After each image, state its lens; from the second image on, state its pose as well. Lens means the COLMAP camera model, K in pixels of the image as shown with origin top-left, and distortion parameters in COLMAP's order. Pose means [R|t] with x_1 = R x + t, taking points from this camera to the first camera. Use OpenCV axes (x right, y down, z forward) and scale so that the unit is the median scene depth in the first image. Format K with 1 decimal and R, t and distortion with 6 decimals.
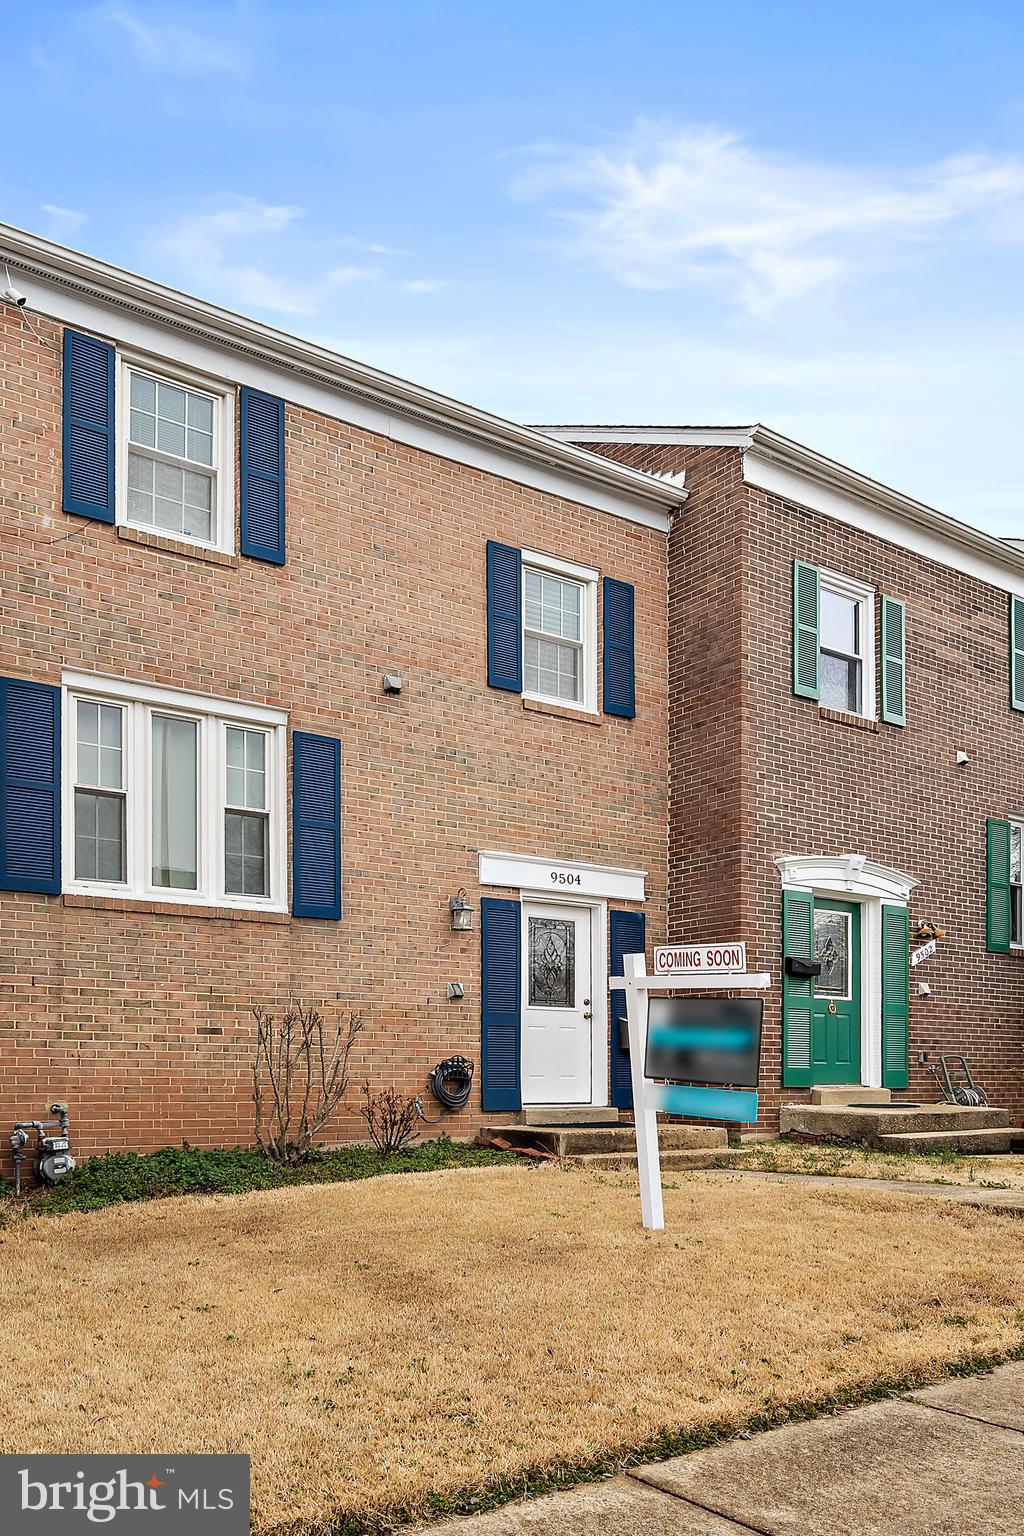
lens RADIAL K [[1078.5, 0, 530.2], [0, 1078.5, 774.4], [0, 0, 1]] dist [-0.003710, 0.002157]
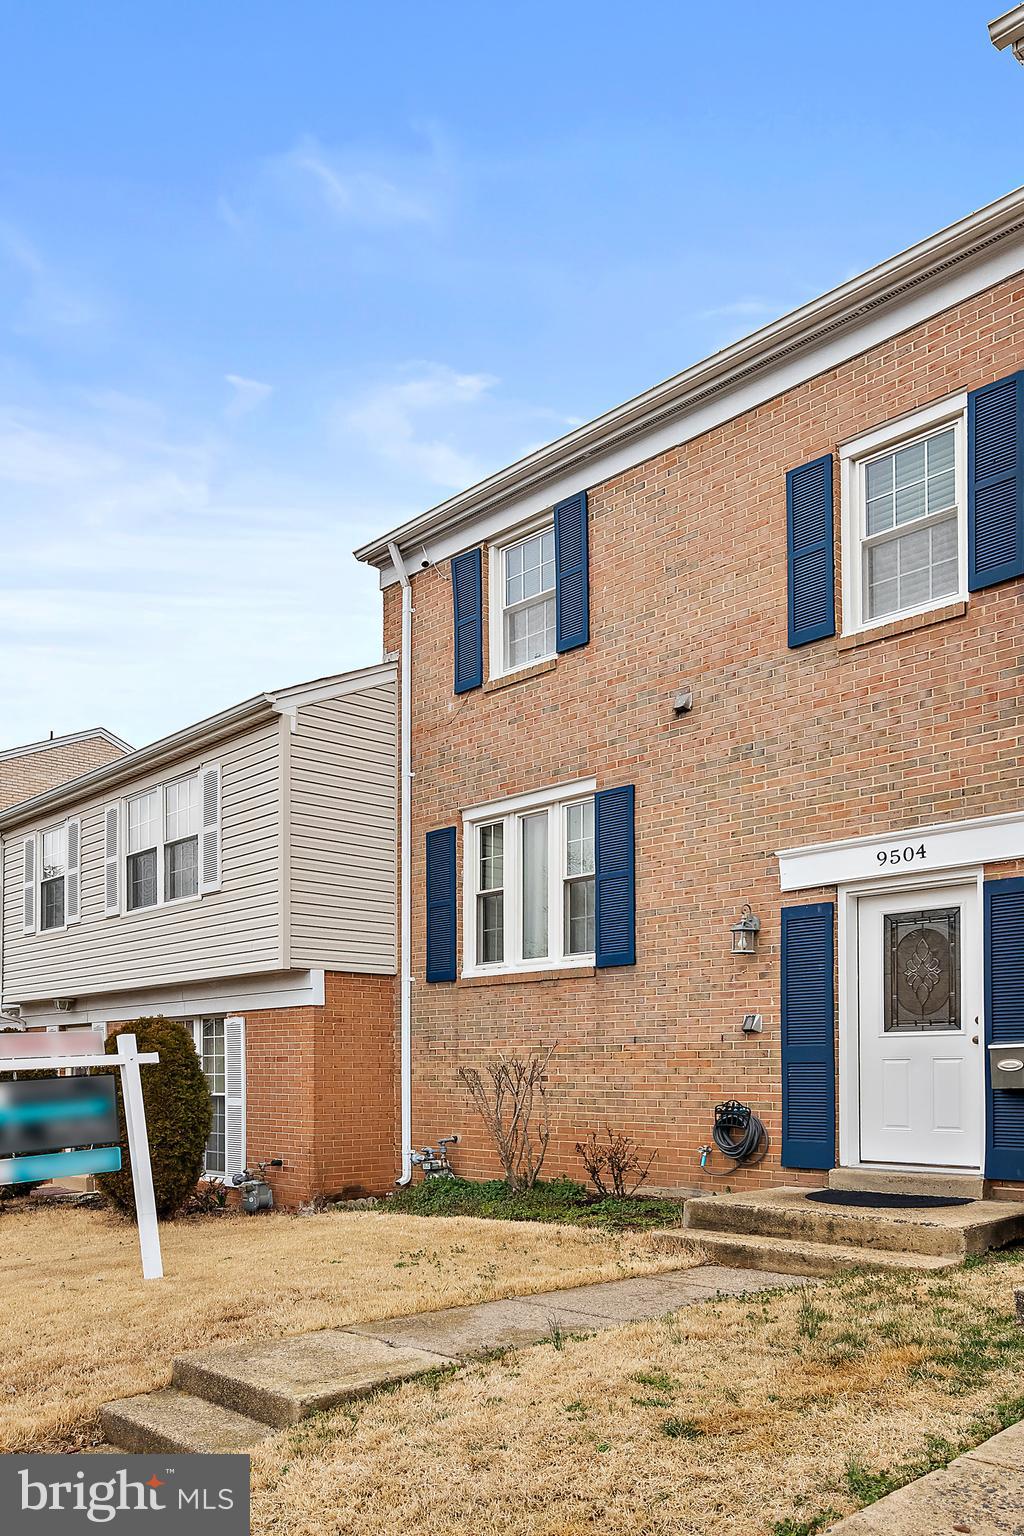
lens RADIAL K [[1078.5, 0, 530.2], [0, 1078.5, 774.4], [0, 0, 1]] dist [-0.003710, 0.002157]
pose [[0.197945, -0.263022, -0.944266, 0.775589], [0.271067, 0.940448, -0.205135, 0.142608], [0.941988, -0.215353, 0.257453, 0.657361]]
